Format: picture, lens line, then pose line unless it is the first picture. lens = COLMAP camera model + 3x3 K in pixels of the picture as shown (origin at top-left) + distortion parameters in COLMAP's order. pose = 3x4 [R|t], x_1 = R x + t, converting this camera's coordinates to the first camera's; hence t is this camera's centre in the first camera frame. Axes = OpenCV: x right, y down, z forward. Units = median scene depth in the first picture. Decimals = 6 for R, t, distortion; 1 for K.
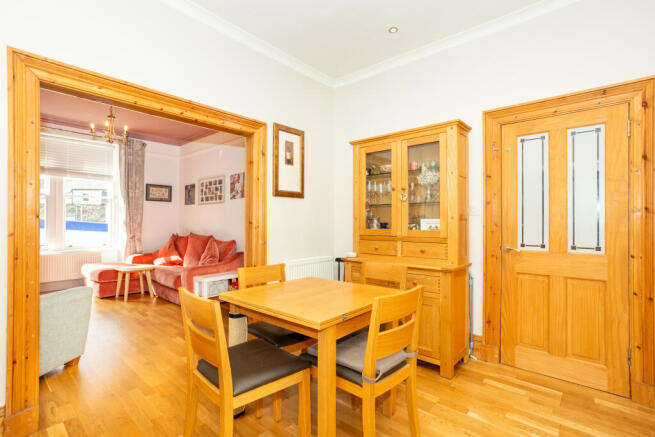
lens RADIAL K [[318.5, 0, 329.2], [0, 318.5, 221.0], [0, 0, 1]] dist [-0.028209, 0.011367]
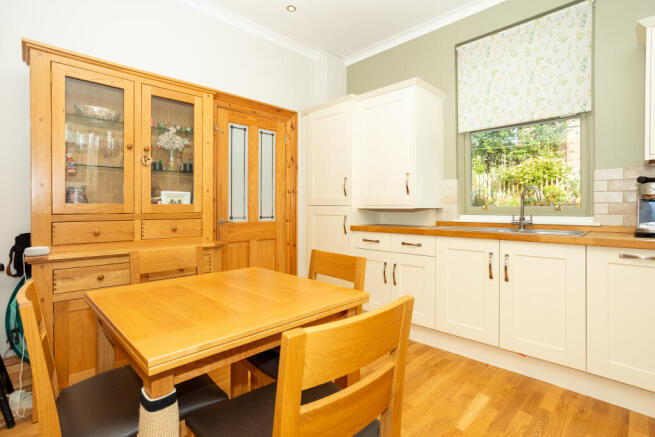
lens RADIAL K [[318.5, 0, 324.8], [0, 318.5, 212.5], [0, 0, 1]] dist [-0.028209, 0.011367]
pose [[0.078653, -0.015846, 0.996776, -0.504341], [-0.004359, 0.999859, 0.016239, 0.035845], [-0.996893, -0.005623, 0.078573, 0.546118]]
